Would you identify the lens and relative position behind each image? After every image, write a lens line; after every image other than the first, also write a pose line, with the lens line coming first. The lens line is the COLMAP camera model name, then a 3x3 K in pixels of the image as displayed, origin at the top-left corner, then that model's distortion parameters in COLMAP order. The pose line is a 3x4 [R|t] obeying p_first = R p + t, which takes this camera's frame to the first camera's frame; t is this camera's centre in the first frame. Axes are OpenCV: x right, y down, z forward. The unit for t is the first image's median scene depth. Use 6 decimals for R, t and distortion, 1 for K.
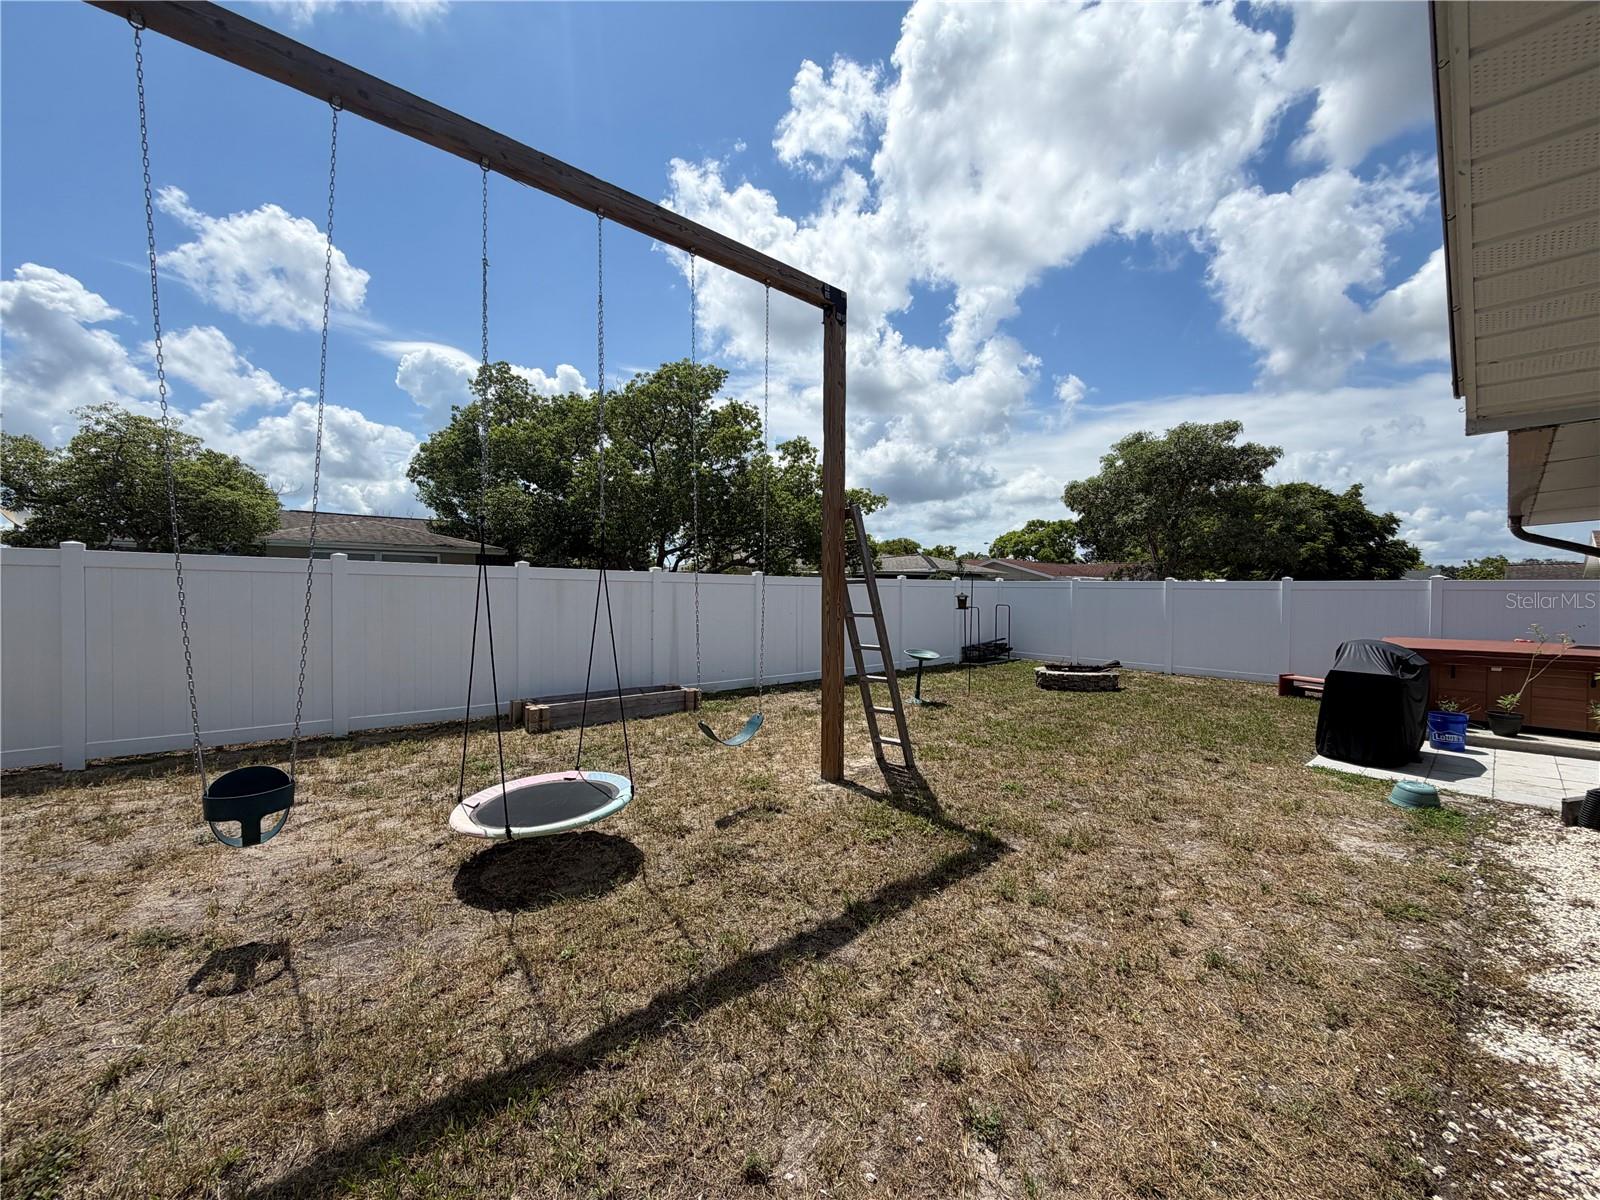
lens RADIAL K [[635.3, 0, 790.0], [0, 635.3, 599.4], [0, 0, 1]] dist [-0.000309, -0.000033]
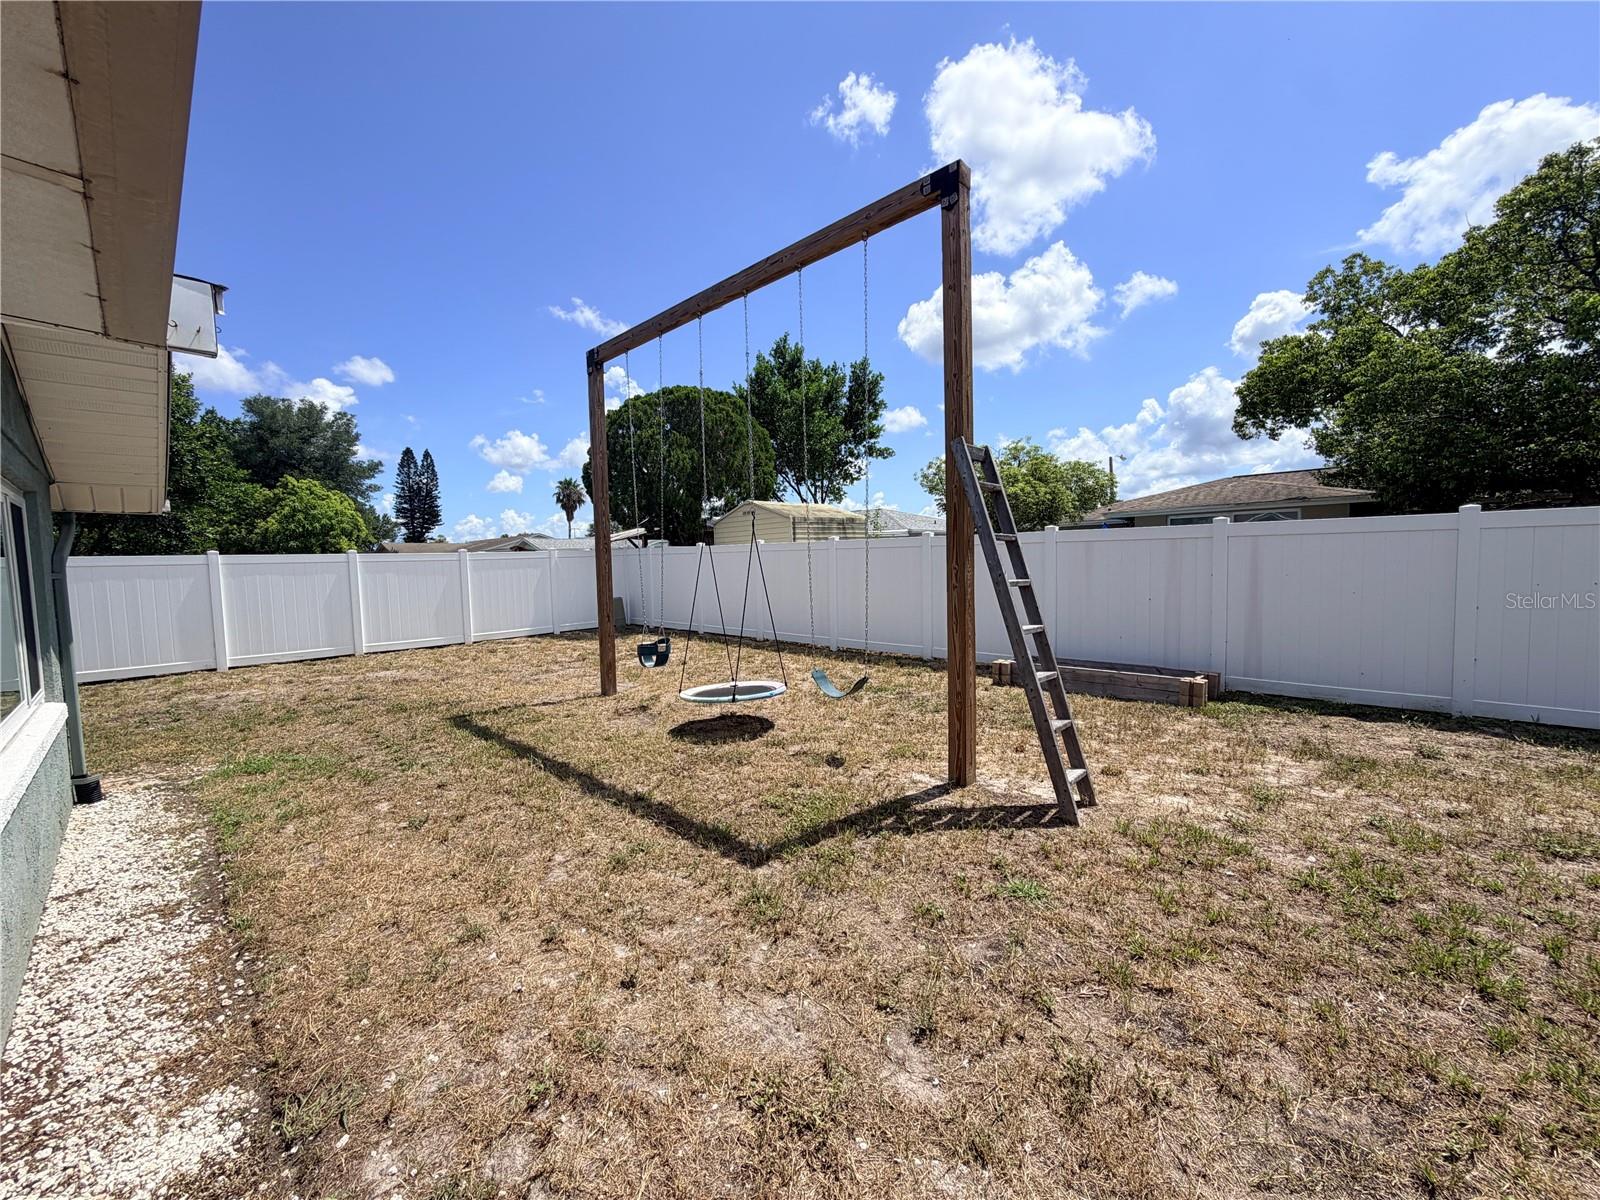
lens RADIAL K [[635.3, 0, 804.7], [0, 635.3, 589.1], [0, 0, 1]] dist [-0.000309, -0.000033]
pose [[0.084150, 0.033829, -0.995879, 0.604212], [0.011628, 0.999322, 0.034929, 0.001557], [0.996385, -0.014519, 0.083700, 0.517521]]
